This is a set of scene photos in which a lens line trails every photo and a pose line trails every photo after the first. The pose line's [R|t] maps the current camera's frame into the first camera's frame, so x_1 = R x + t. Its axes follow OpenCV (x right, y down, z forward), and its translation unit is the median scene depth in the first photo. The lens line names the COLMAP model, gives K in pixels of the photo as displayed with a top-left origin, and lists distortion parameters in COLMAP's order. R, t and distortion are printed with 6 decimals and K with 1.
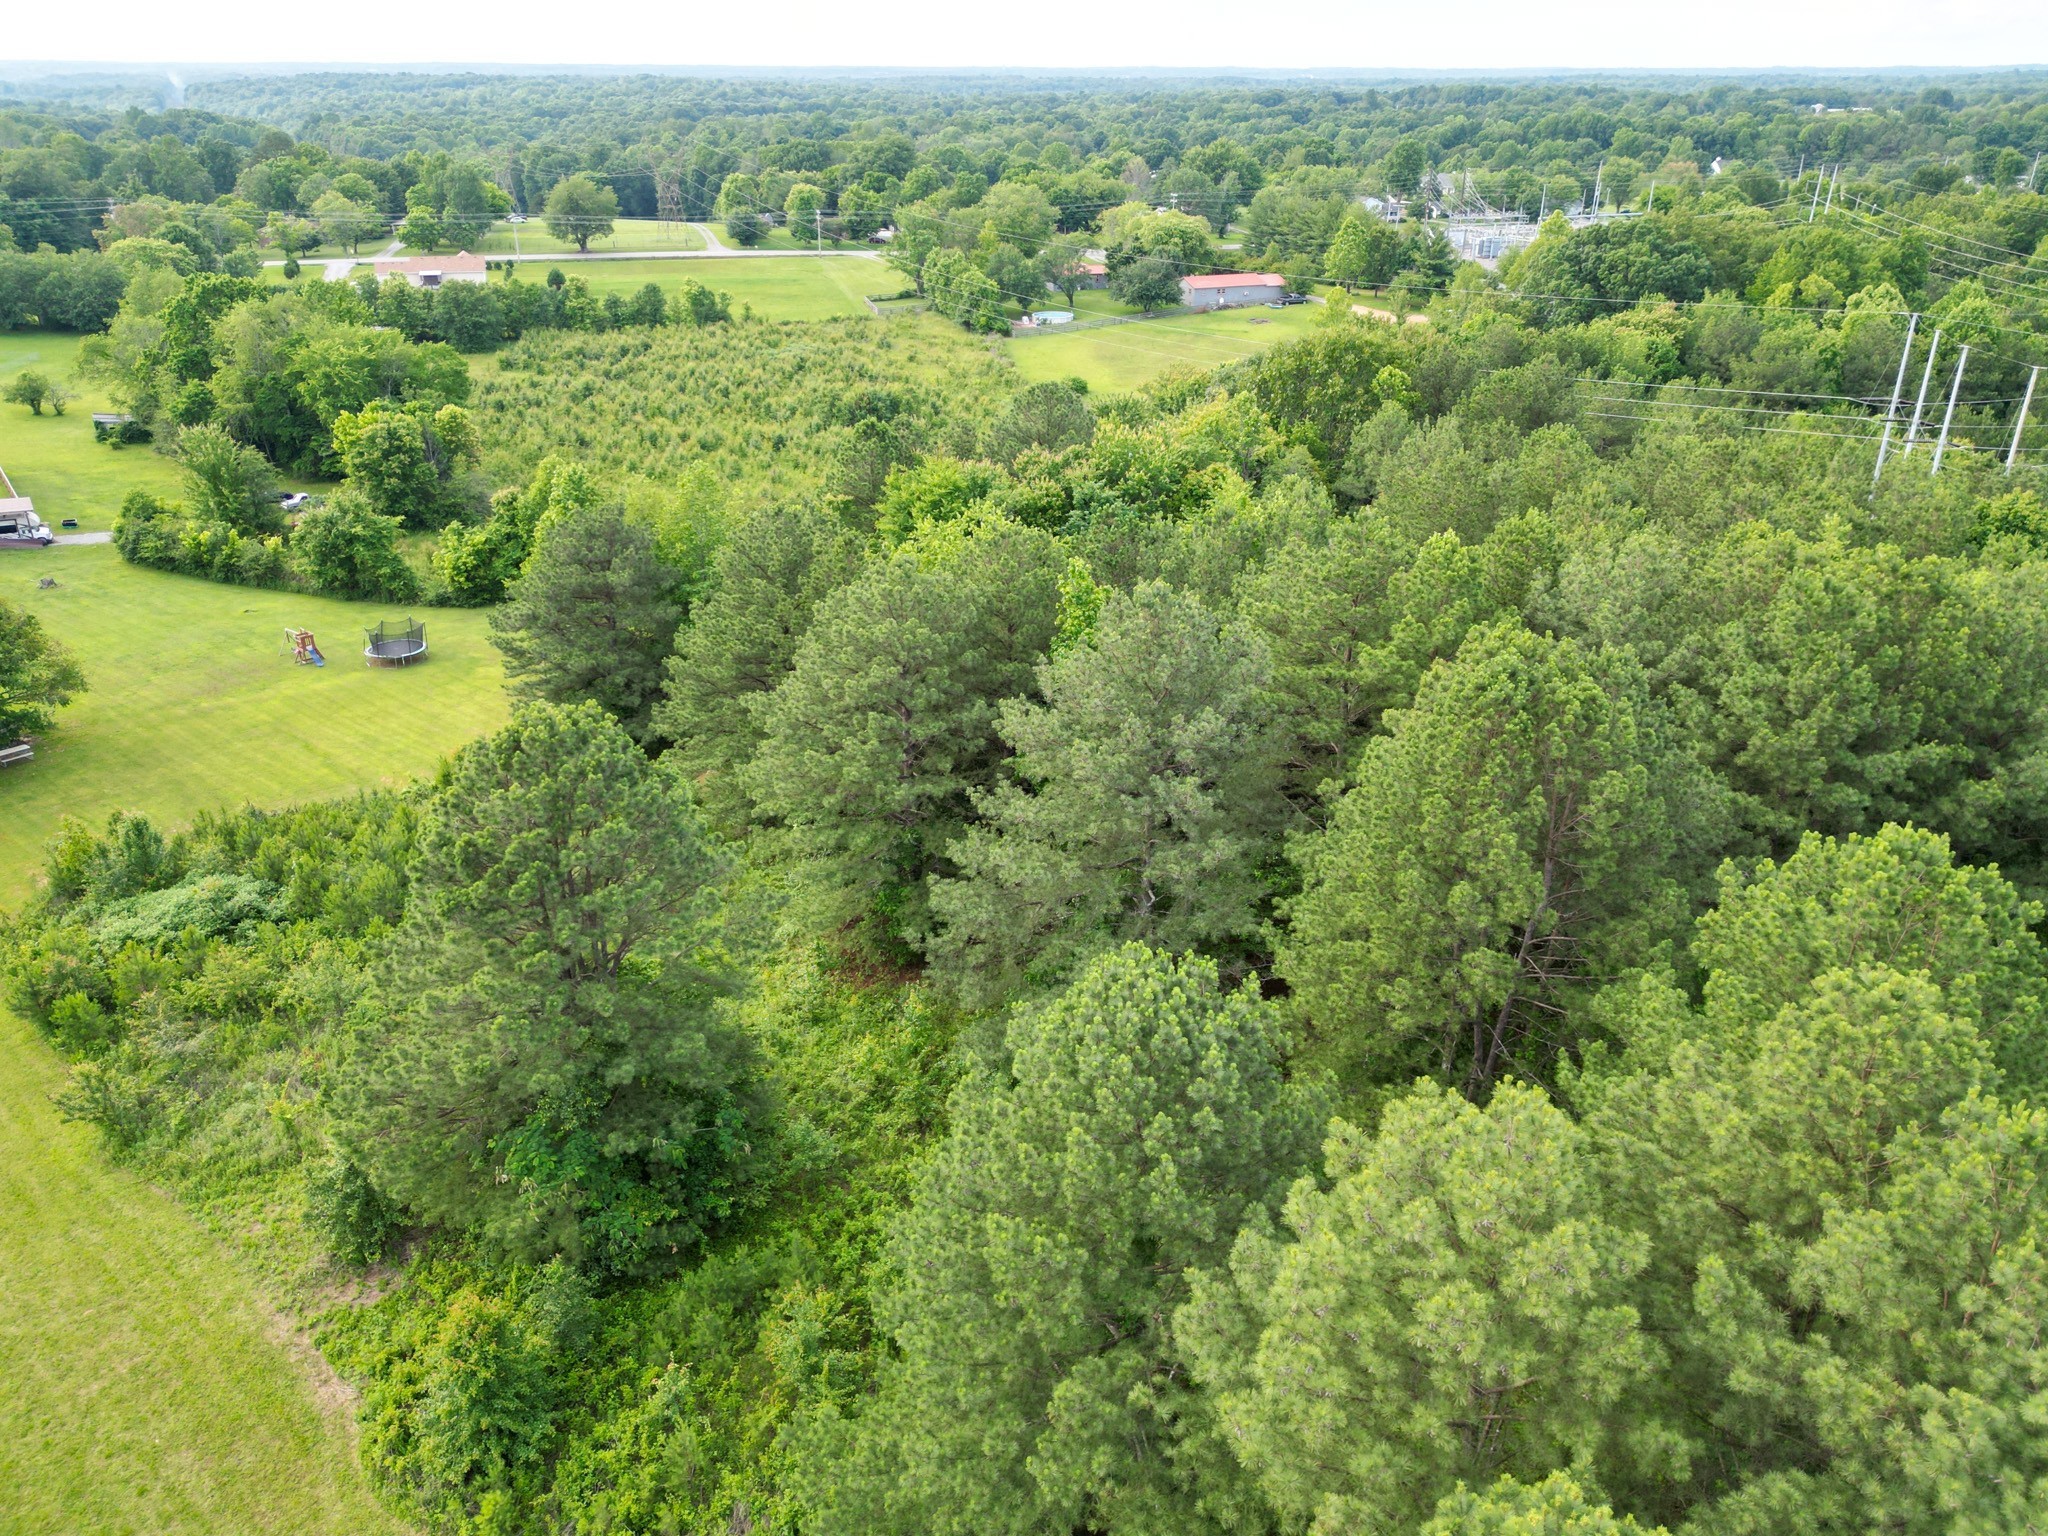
lens RADIAL K [[1474.8, 0, 1024.2], [0, 1474.8, 767.5], [0, 0, 1]] dist [0.072581, -0.066697]
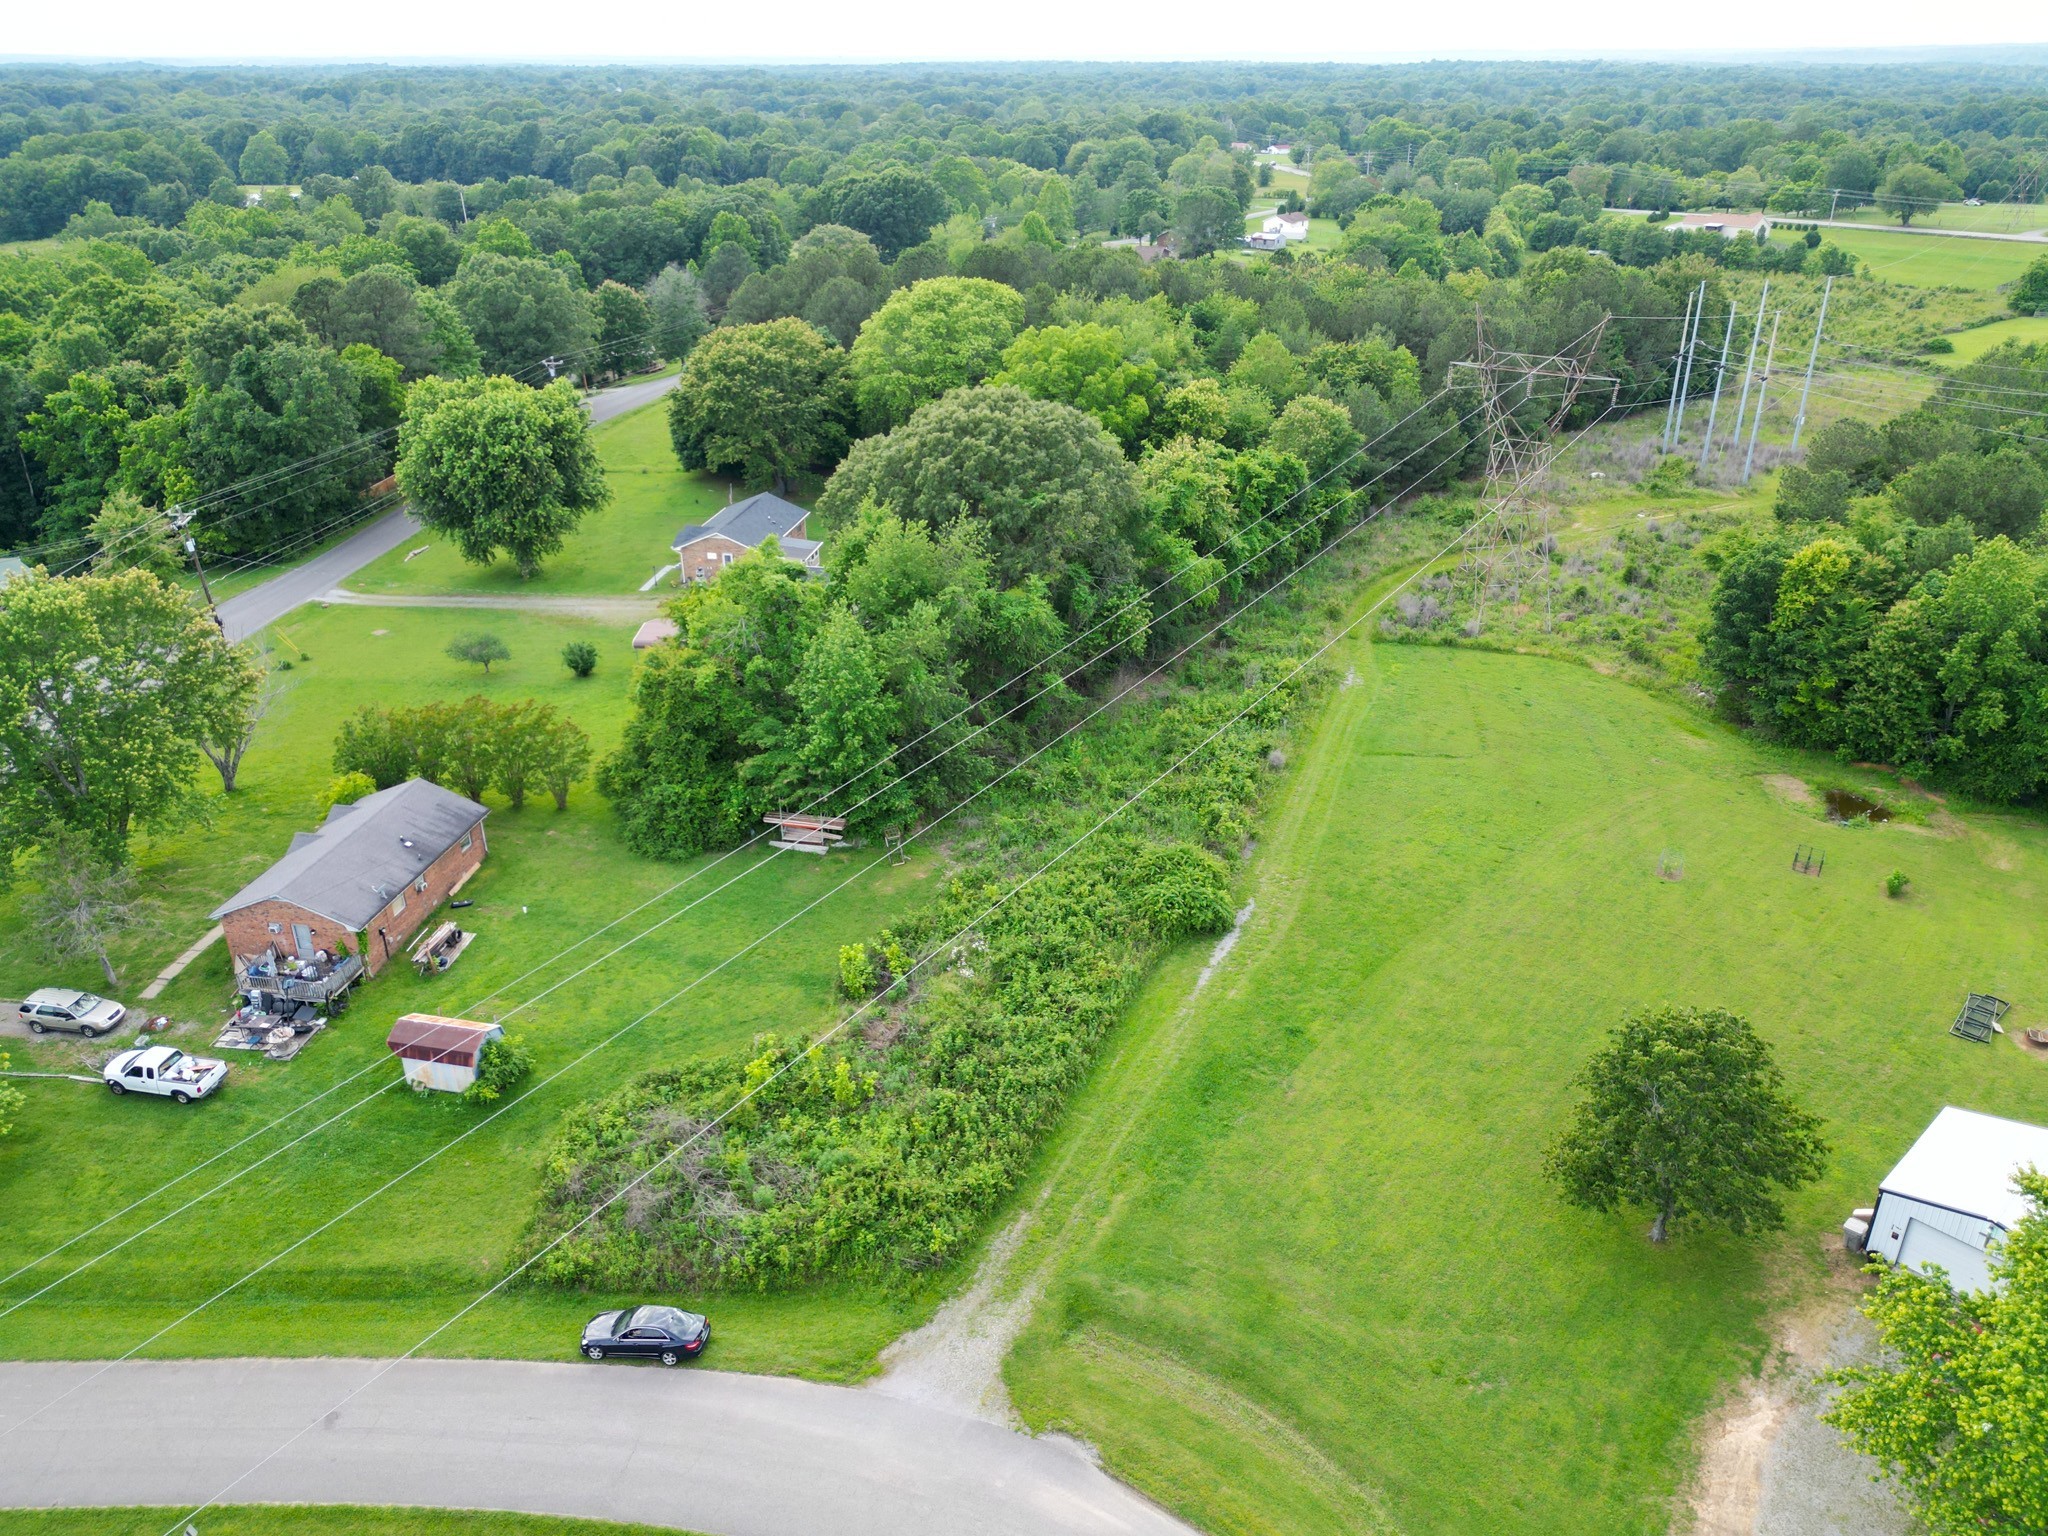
lens RADIAL K [[1474.8, 0, 1021.2], [0, 1474.8, 757.8], [0, 0, 1]] dist [0.072581, -0.066697]
pose [[0.396105, 0.387816, -0.832286, 1.118429], [-0.384821, 0.893096, 0.233006, 0.055242], [0.833675, 0.227987, 0.503000, -0.199519]]
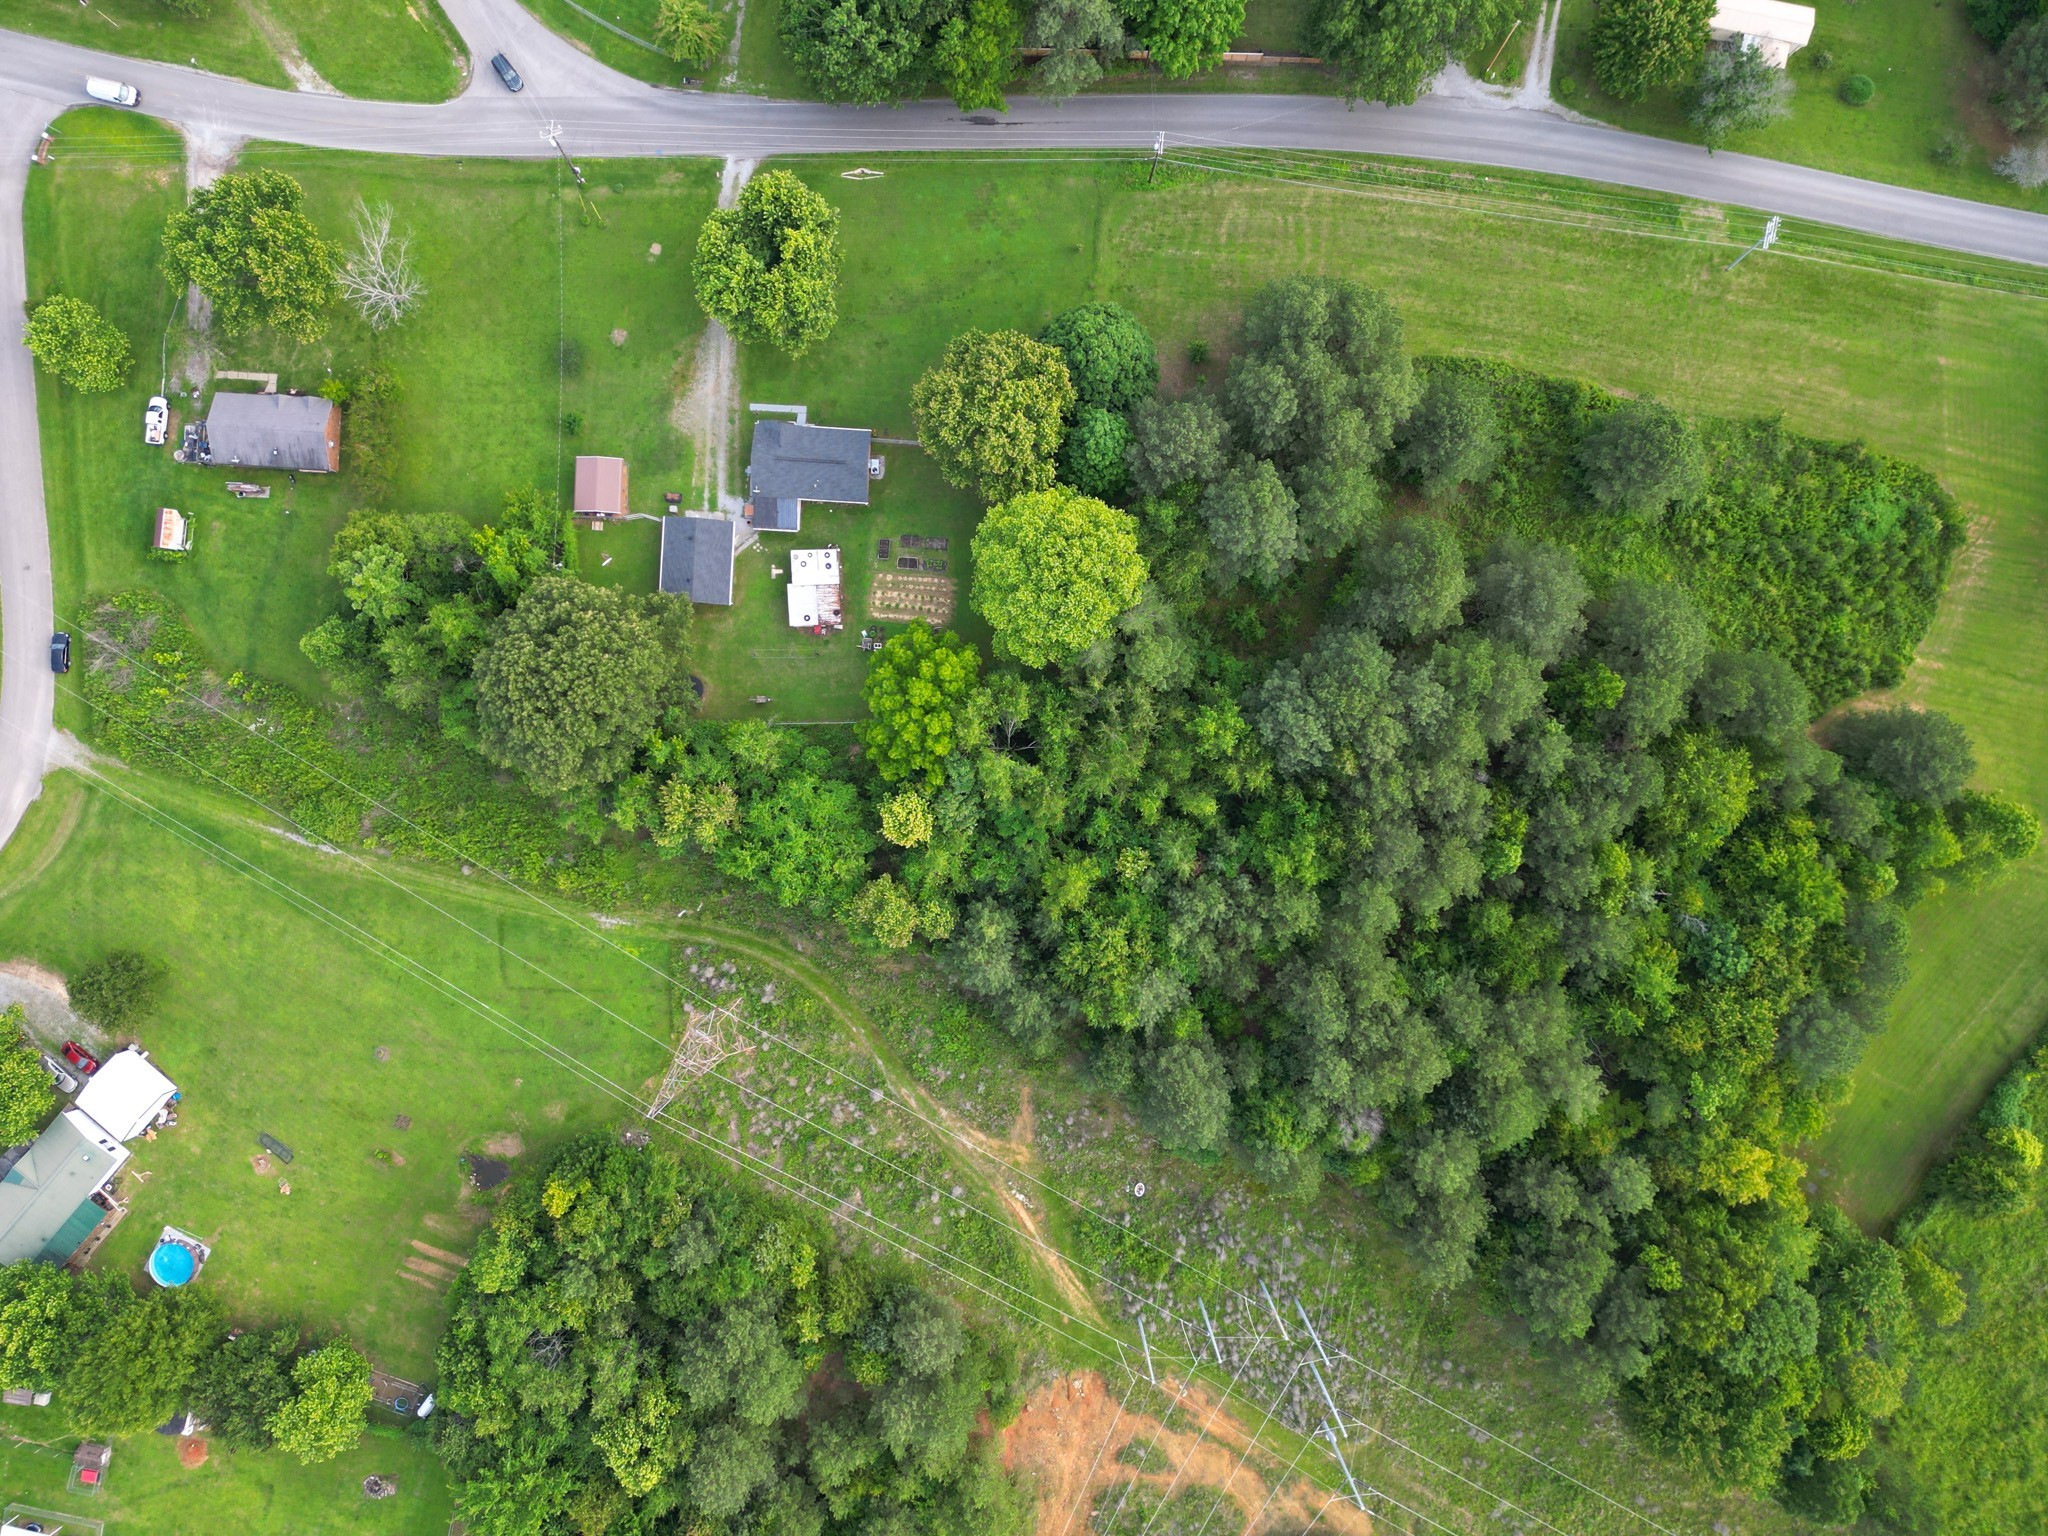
lens RADIAL K [[1474.8, 0, 1023.3], [0, 1474.8, 764.7], [0, 0, 1]] dist [0.072581, -0.066697]
pose [[-0.866436, 0.499271, 0.004171, 0.342212], [-0.208551, -0.369485, 0.905532, -0.801882], [0.453647, 0.783715, 0.424258, -0.152881]]
